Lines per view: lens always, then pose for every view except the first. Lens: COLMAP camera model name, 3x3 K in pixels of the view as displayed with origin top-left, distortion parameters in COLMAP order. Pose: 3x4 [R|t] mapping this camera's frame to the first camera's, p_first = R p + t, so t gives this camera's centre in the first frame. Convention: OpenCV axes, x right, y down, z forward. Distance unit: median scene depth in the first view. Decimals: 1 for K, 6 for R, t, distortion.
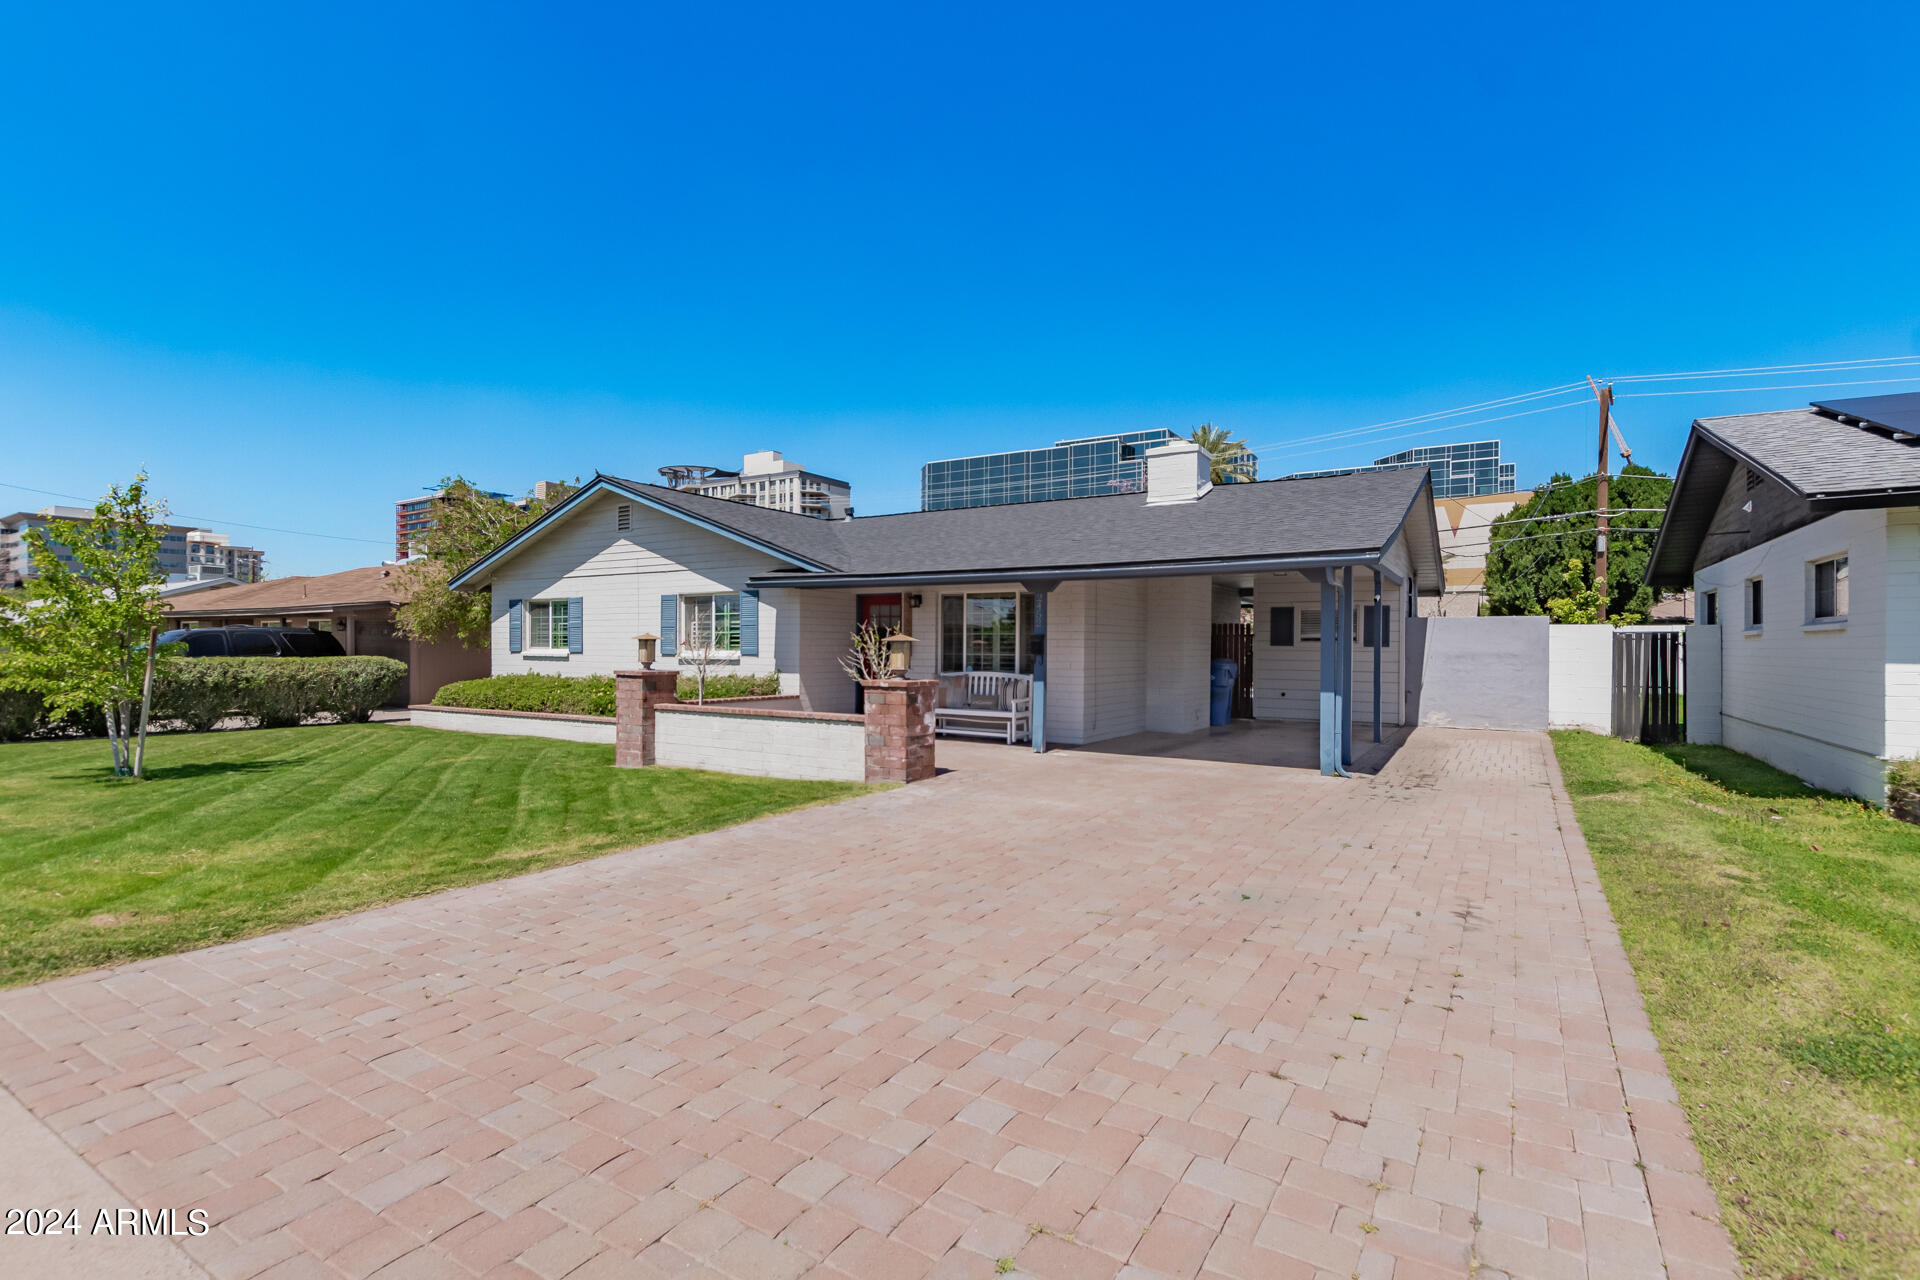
lens RADIAL K [[899.5, 0, 960.0], [0, 899.5, 640.0], [0, 0, 1]] dist [0.000215, 0.000349]
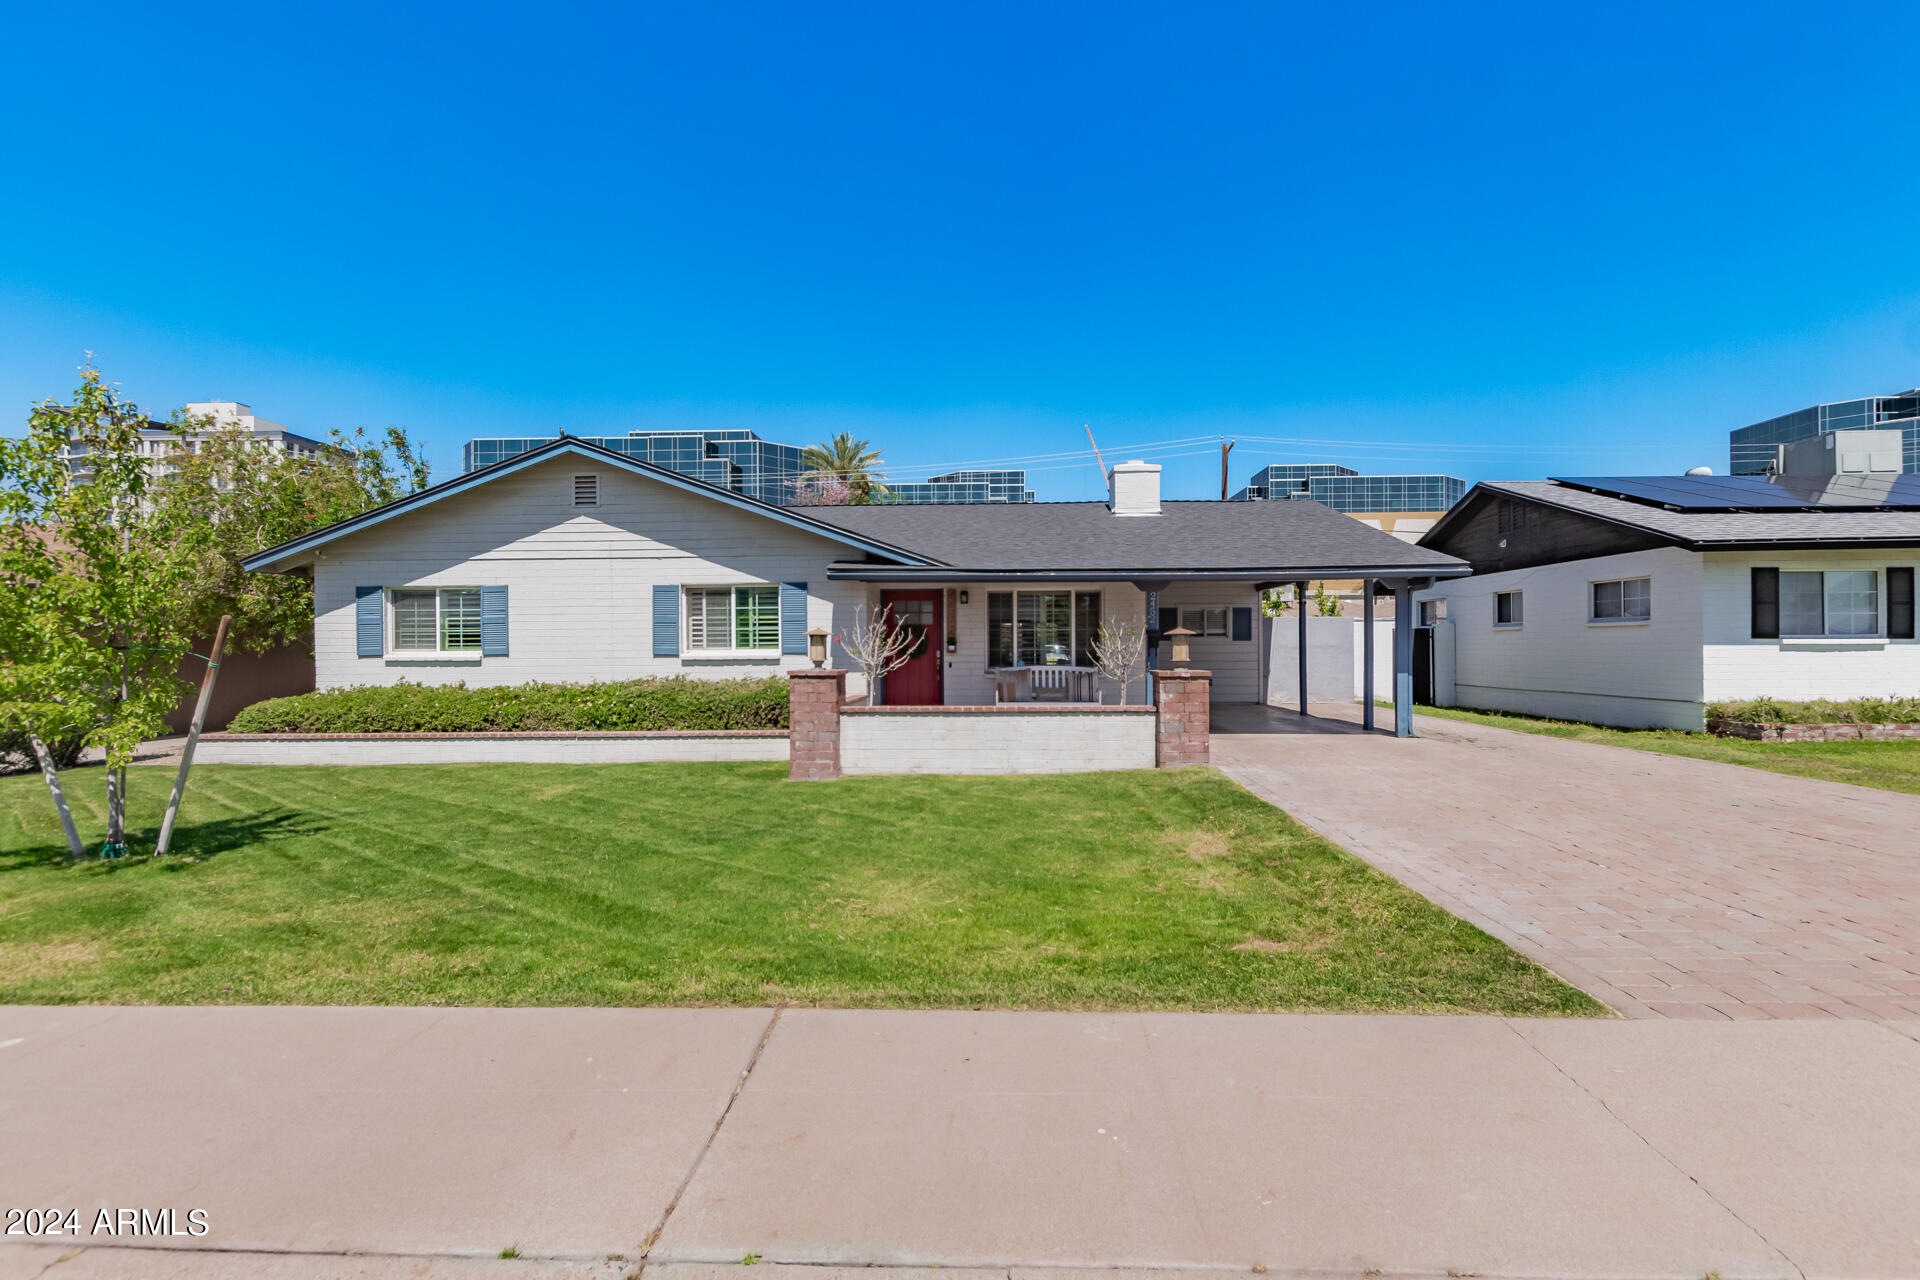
lens RADIAL K [[899.5, 0, 960.0], [0, 899.5, 640.0], [0, 0, 1]] dist [0.000215, 0.000349]
pose [[0.869189, -0.005914, 0.494445, -0.482495], [0.006955, 0.999976, -0.000265, 0.003914], [-0.494432, 0.003669, 0.869209, 0.115341]]
